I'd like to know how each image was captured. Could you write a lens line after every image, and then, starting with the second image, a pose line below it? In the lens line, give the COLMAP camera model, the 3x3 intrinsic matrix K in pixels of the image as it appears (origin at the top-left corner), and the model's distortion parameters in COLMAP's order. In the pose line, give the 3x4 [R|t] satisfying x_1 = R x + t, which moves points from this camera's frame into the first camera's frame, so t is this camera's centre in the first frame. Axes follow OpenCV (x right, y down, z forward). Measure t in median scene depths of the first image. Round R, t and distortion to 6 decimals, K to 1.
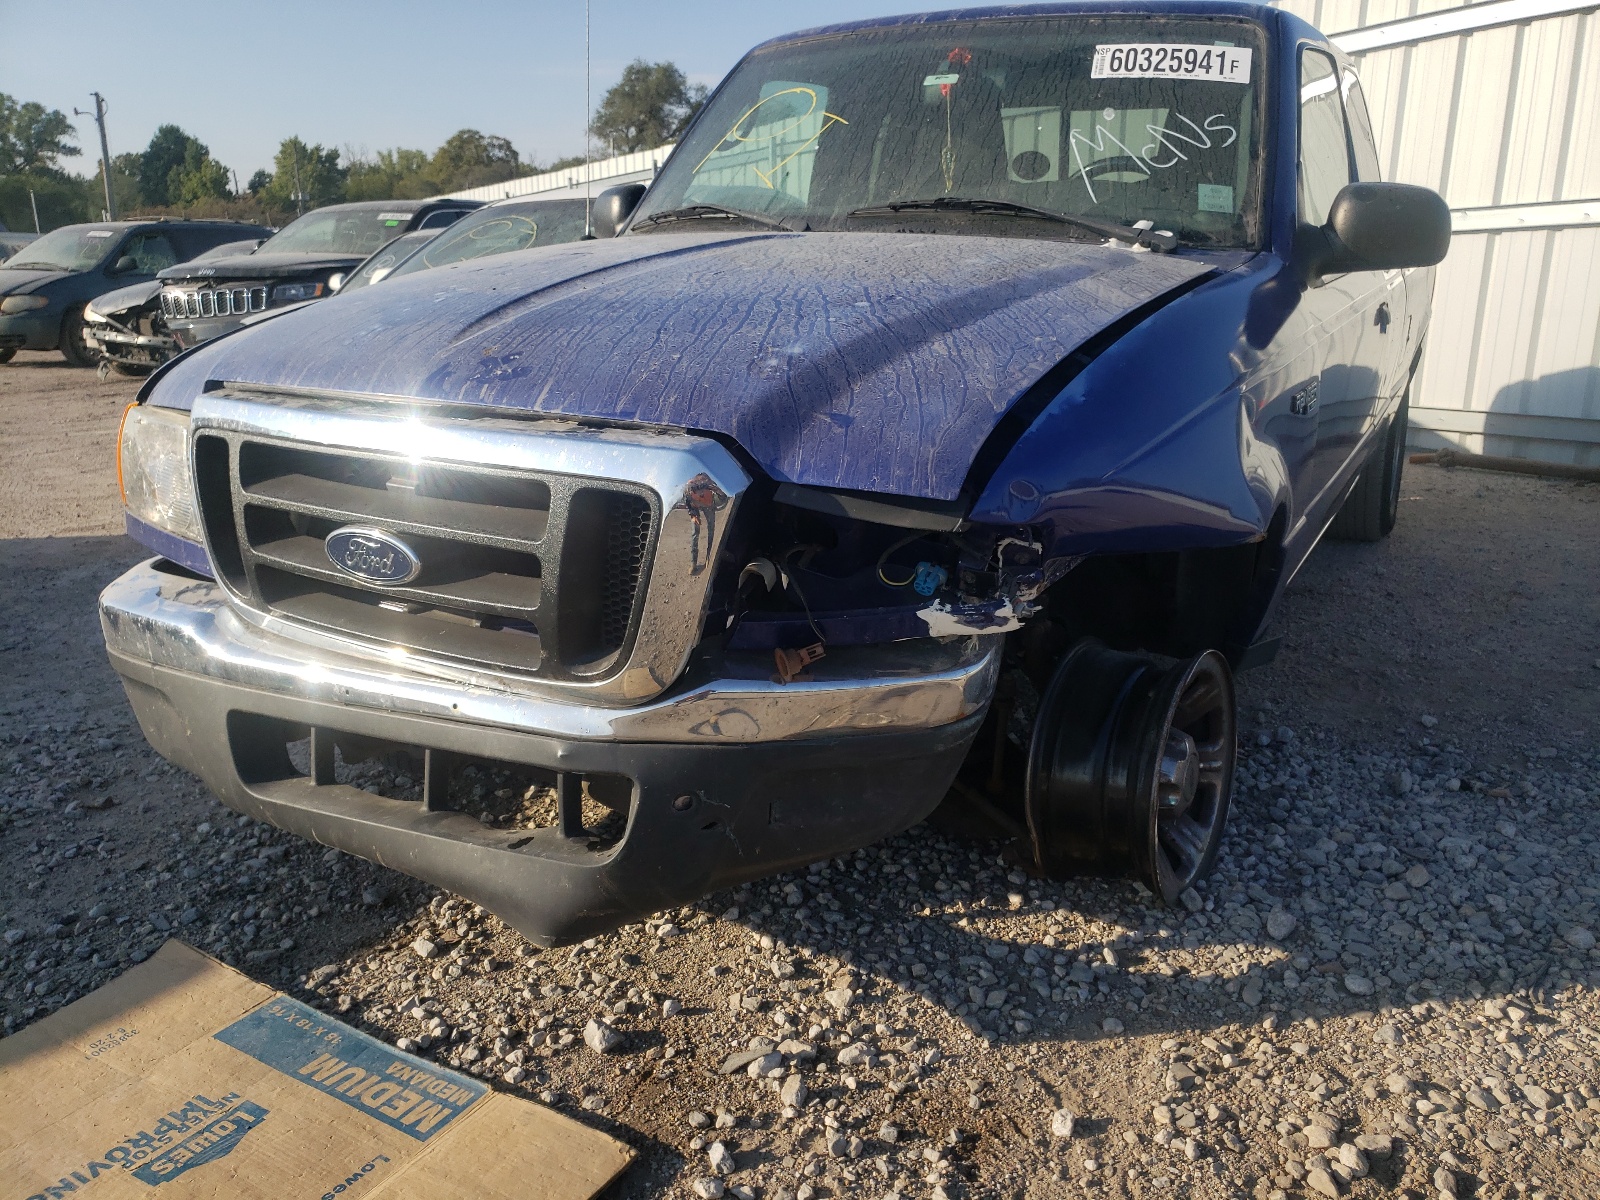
lens RADIAL K [[1256.0, 0, 883.3], [0, 1256.0, 599.5], [0, 0, 1]] dist [-0.004135, 0.033076]
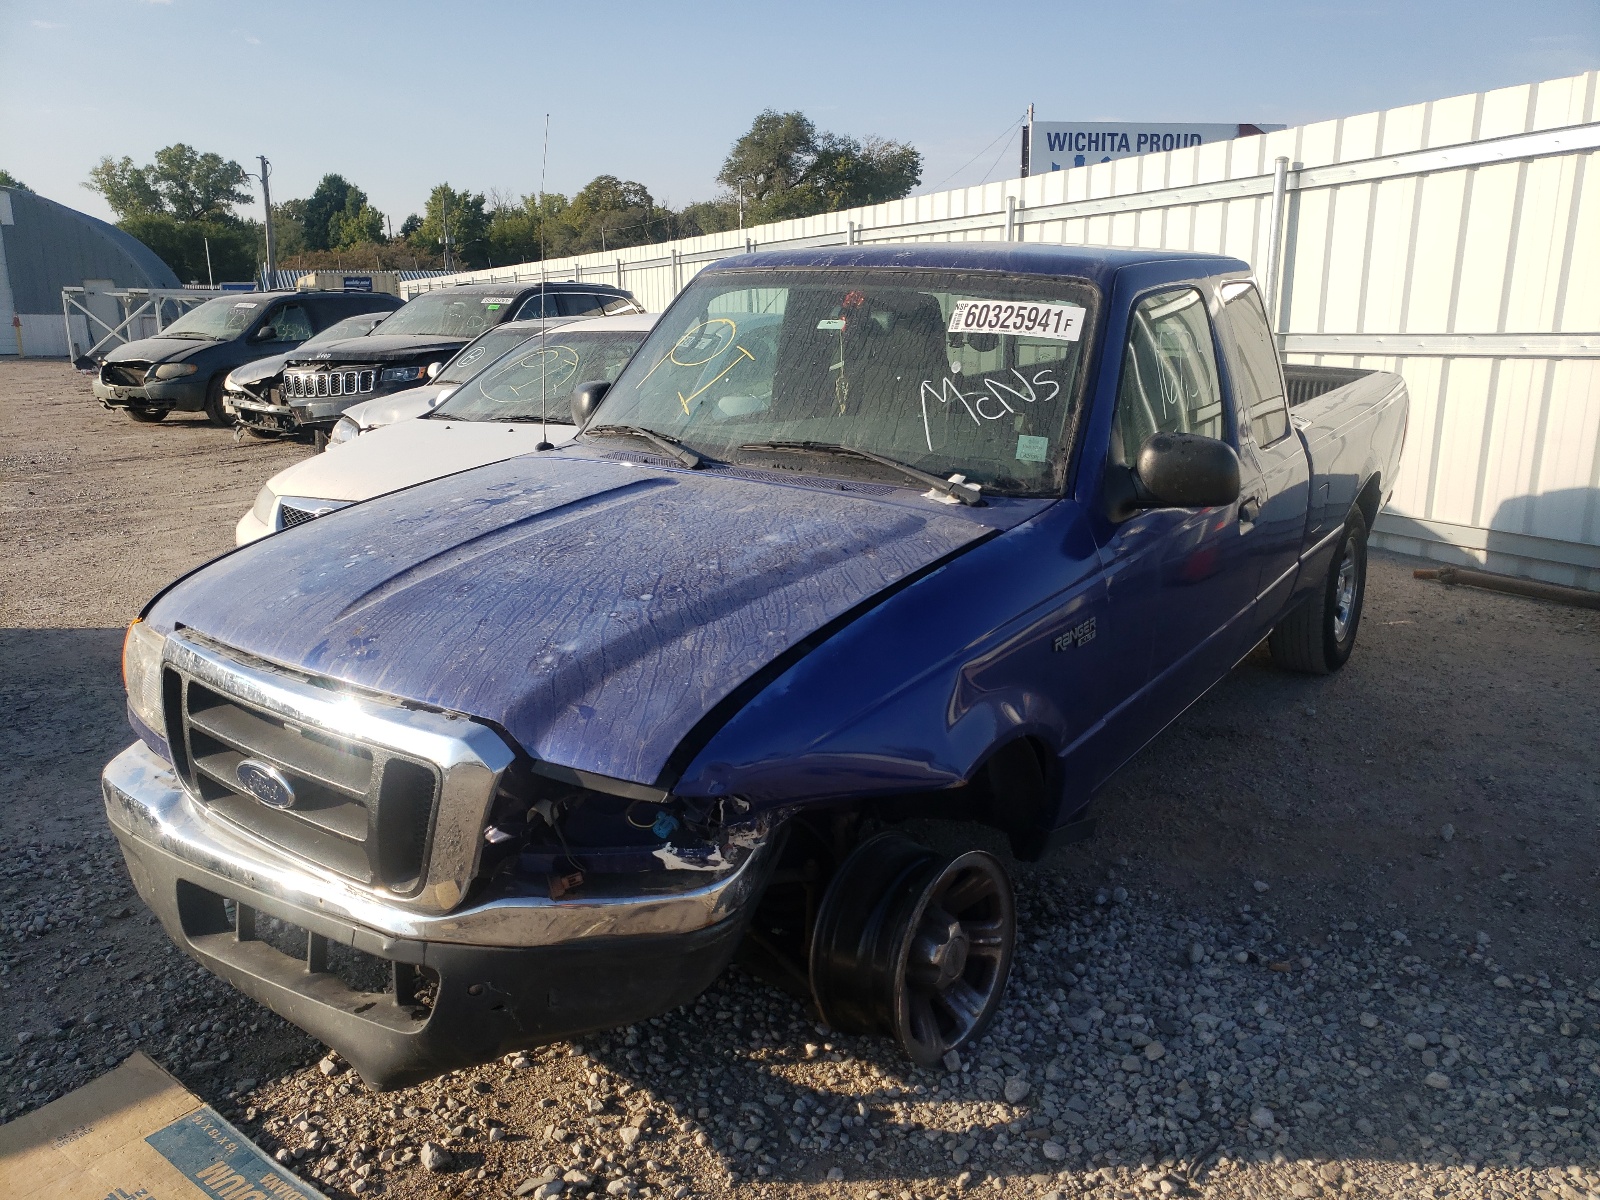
lens RADIAL K [[1256.0, 0, 883.3], [0, 1256.0, 599.5], [0, 0, 1]] dist [-0.004135, 0.033076]
pose [[0.995468, 0.028429, -0.090752, 0.288916], [-0.031171, 0.999095, -0.028935, -0.170272], [0.089847, 0.031633, 0.995453, -0.217393]]
